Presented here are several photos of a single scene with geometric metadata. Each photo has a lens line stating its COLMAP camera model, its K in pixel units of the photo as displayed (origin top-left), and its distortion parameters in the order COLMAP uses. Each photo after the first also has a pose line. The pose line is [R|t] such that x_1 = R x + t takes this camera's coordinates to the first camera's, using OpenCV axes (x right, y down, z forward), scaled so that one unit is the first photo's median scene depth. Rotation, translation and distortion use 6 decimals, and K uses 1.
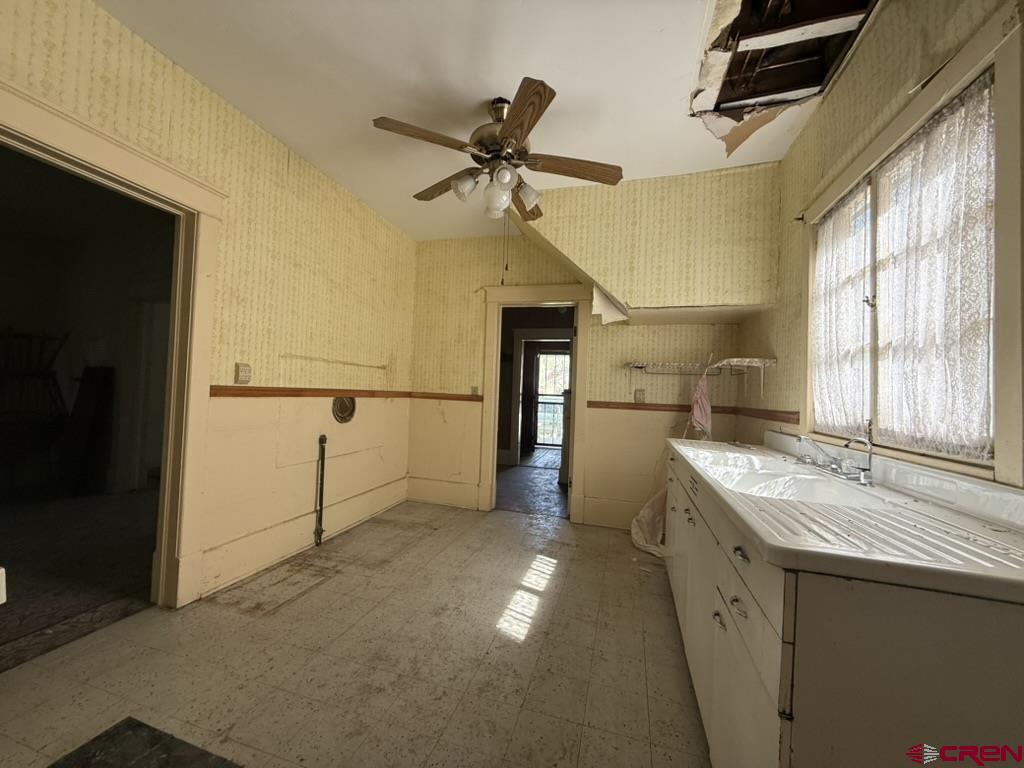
lens RADIAL K [[416.7, 0, 512.0], [0, 416.7, 384.0], [0, 0, 1]] dist [-0.000702, 0.000197]
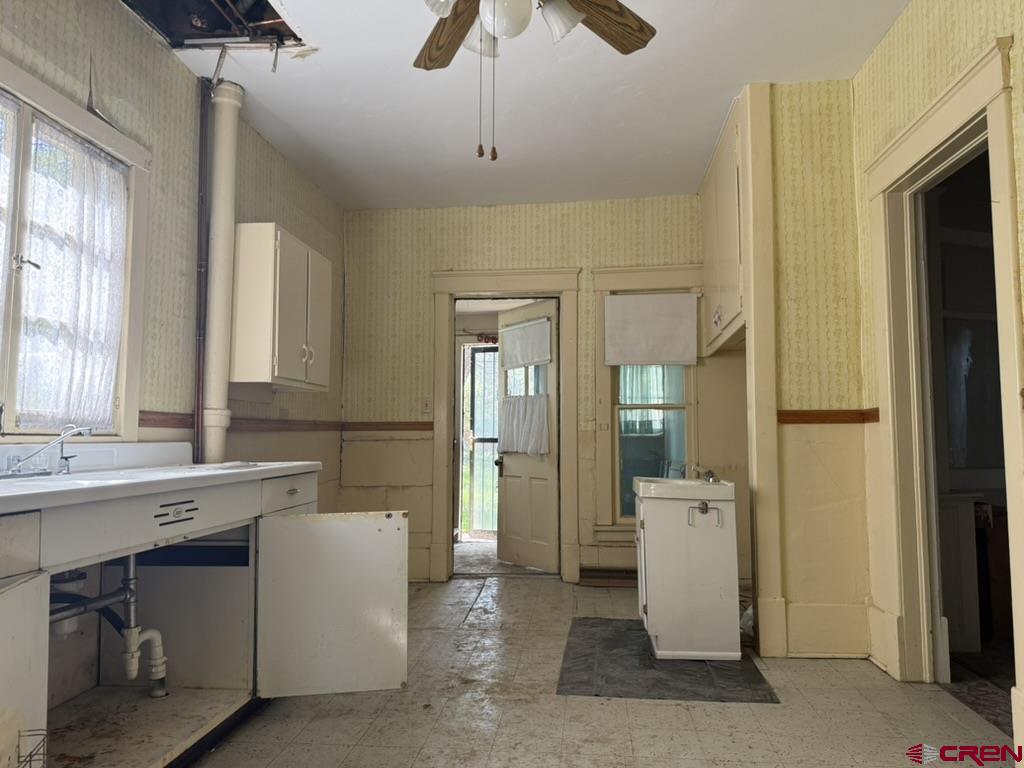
lens RADIAL K [[717.9, 0, 512.0], [0, 717.9, 384.0], [0, 0, 1]] dist [-0.000127, -0.000002]
pose [[-0.986031, -0.045376, -0.160262, 0.110930], [-0.029288, 0.994418, -0.101364, 0.153000], [0.163967, -0.095254, -0.981856, 2.520259]]
